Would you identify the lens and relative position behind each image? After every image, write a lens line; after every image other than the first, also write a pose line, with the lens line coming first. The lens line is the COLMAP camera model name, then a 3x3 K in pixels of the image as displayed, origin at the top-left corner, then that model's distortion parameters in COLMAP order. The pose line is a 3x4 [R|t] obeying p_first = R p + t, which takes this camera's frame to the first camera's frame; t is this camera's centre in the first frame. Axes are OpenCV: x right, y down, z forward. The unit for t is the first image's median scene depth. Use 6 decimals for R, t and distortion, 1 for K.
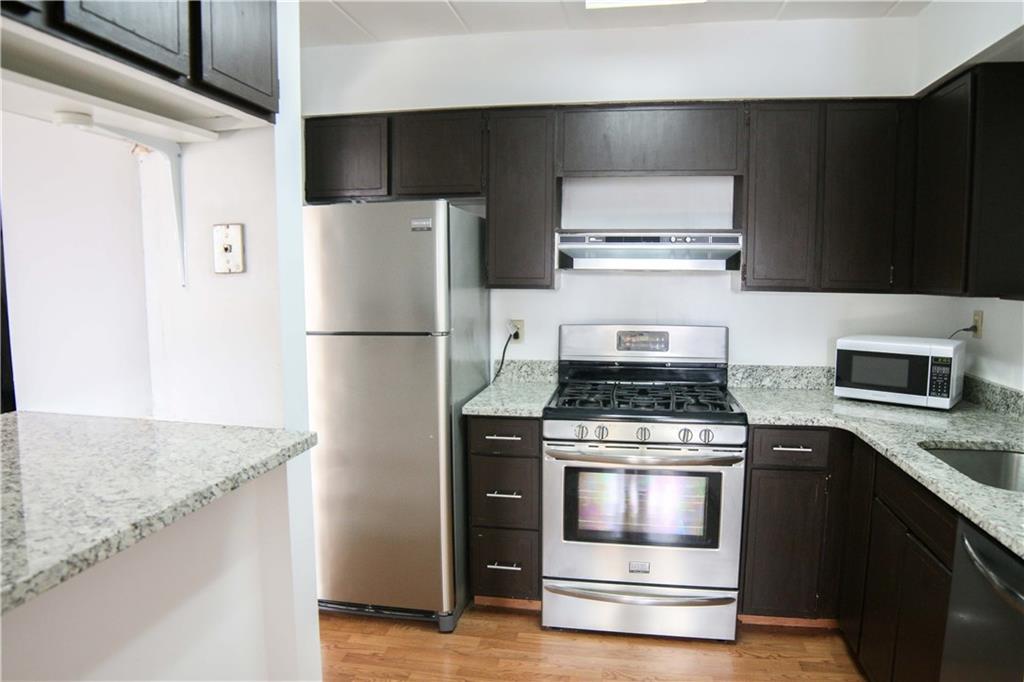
lens RADIAL K [[669.9, 0, 514.4], [0, 669.9, 346.2], [0, 0, 1]] dist [-0.107364, 0.030422]
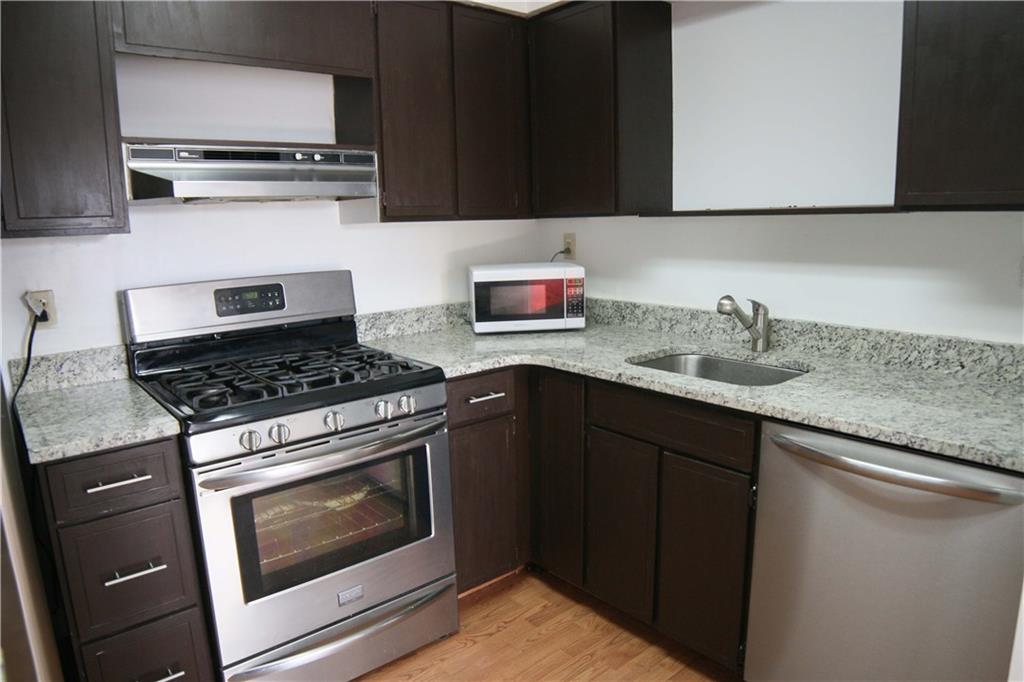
lens RADIAL K [[669.9, 0, 512.3], [0, 669.9, 341.2], [0, 0, 1]] dist [-0.107364, 0.030422]
pose [[0.636982, -0.156015, 0.754926, -0.208151], [0.109605, 0.987686, 0.111637, -0.013567], [-0.763047, 0.011633, 0.646238, 0.366240]]
